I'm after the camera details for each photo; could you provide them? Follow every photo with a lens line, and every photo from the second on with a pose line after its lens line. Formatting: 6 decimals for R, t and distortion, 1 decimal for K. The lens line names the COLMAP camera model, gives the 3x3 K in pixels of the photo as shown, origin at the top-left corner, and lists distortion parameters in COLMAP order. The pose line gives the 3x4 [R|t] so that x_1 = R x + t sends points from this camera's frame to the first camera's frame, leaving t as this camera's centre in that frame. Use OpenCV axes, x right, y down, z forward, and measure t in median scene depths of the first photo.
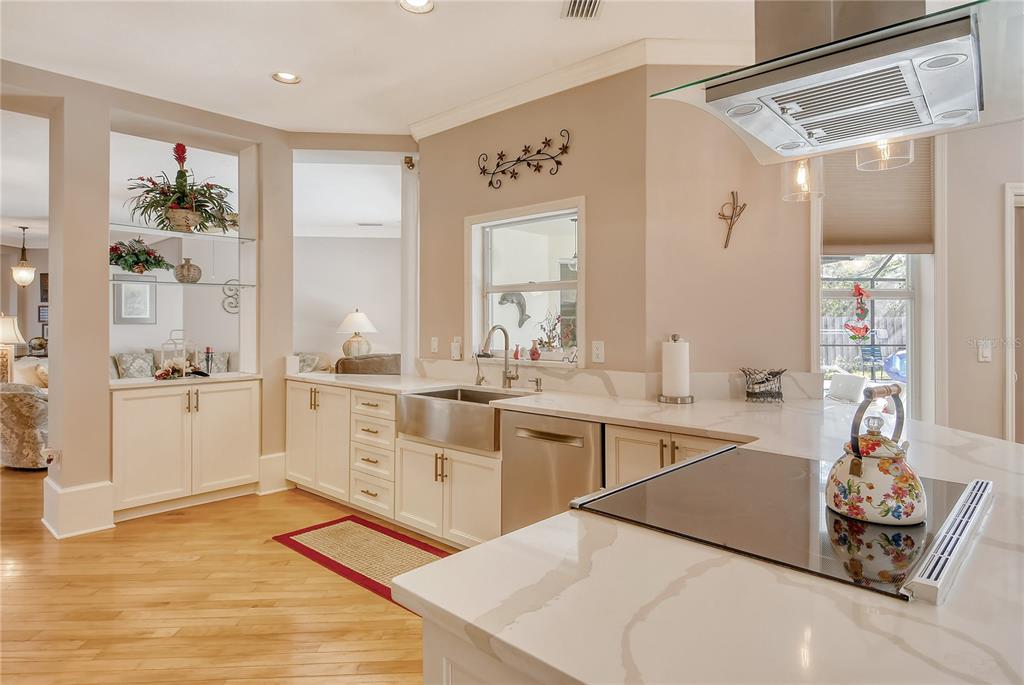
lens RADIAL K [[589.7, 0, 525.6], [0, 589.7, 318.1], [0, 0, 1]] dist [0.032528, 0.000680]
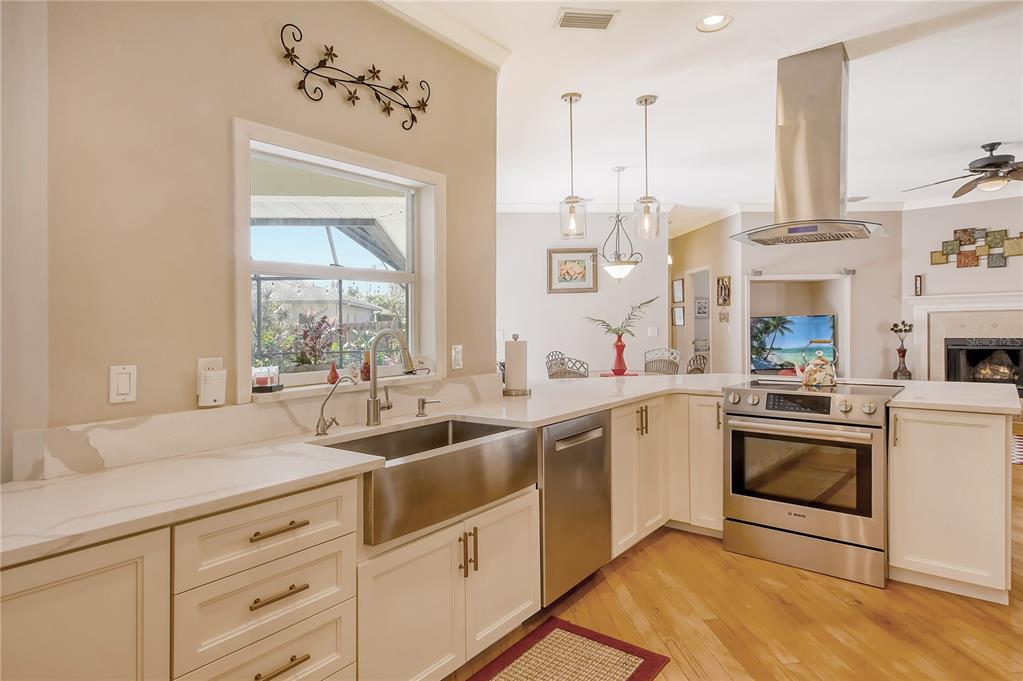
lens RADIAL K [[589.1, 0, 511.4], [0, 589.1, 337.1], [0, 0, 1]] dist [0.032528, 0.000680]
pose [[-0.080721, -0.031556, 0.996237, -0.703856], [-0.002760, 0.999502, 0.031436, -0.001978], [-0.996733, -0.000212, -0.080768, 0.898977]]
